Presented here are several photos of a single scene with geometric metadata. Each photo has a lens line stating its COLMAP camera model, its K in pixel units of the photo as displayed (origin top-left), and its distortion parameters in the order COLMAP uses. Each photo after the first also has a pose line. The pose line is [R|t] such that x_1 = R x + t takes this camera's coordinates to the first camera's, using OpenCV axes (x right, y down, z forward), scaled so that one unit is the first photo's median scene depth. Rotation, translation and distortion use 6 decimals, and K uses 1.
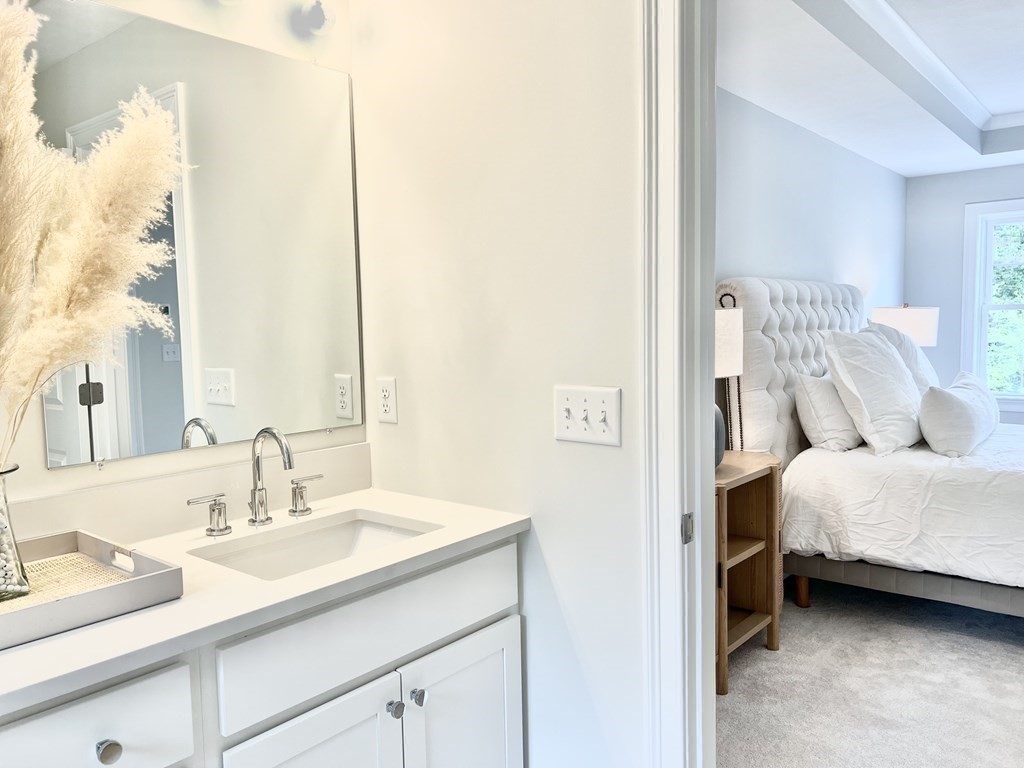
lens RADIAL K [[766.1, 0, 515.4], [0, 766.1, 388.6], [0, 0, 1]] dist [0.049556, -0.048948]
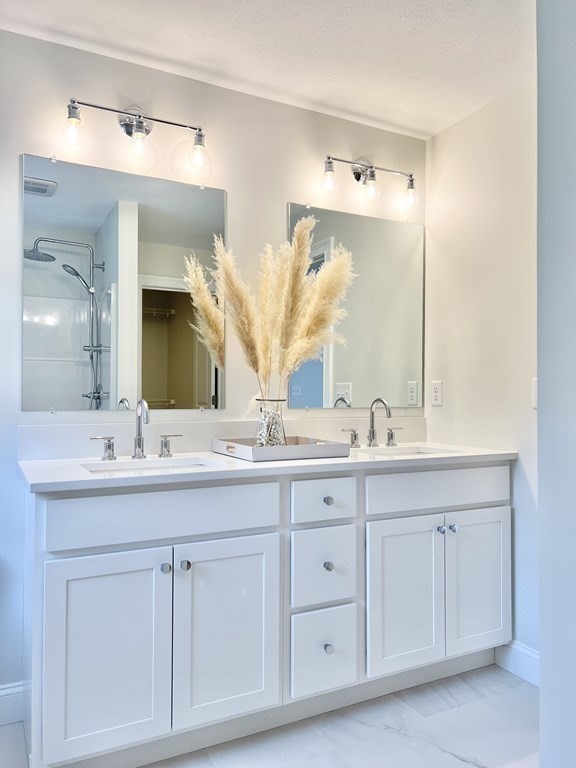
lens RADIAL K [[574.6, 0, 281.5], [0, 574.6, 385.7], [0, 0, 1]] dist [0.049556, -0.048948]
pose [[0.918695, 0.015479, -0.394664, 0.044077], [-0.052981, 0.995031, -0.084302, 0.155783], [0.391398, 0.098357, 0.914950, -0.494816]]
